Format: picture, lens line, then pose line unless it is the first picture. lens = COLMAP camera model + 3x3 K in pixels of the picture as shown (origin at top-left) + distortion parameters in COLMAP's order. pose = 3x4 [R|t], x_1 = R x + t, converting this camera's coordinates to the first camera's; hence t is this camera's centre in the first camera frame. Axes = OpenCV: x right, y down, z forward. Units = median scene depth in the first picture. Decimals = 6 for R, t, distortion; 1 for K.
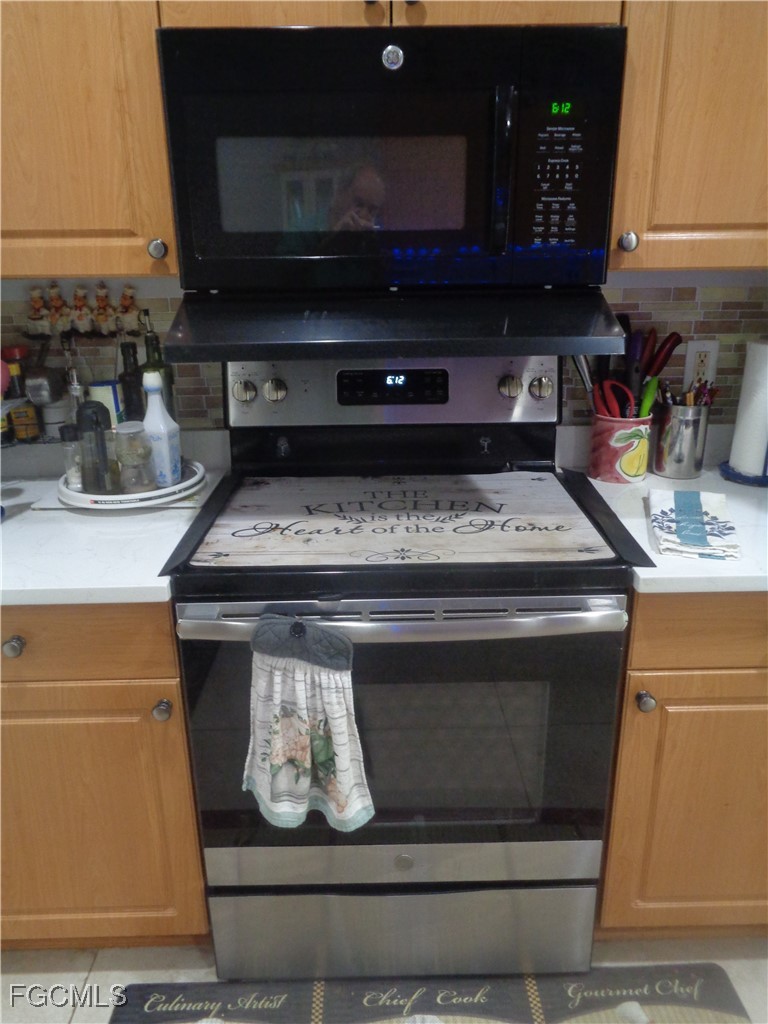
lens RADIAL K [[775.4, 0, 384.0], [0, 775.4, 512.0], [0, 0, 1]] dist [0.005688, 0.004032]
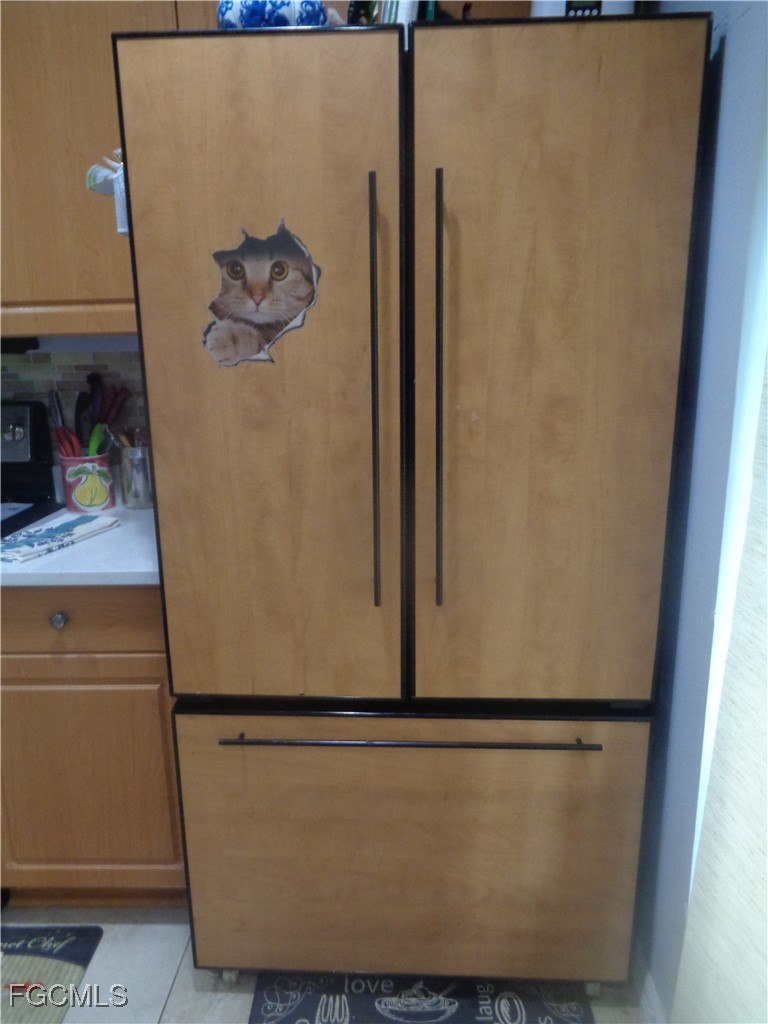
lens RADIAL K [[775.4, 0, 384.0], [0, 775.4, 512.0], [0, 0, 1]] dist [0.005688, 0.004032]
pose [[0.999566, 0.022798, -0.018678, 0.860318], [-0.024383, 0.995678, -0.089609, 0.063389], [0.016555, 0.090026, 0.995802, -0.195388]]
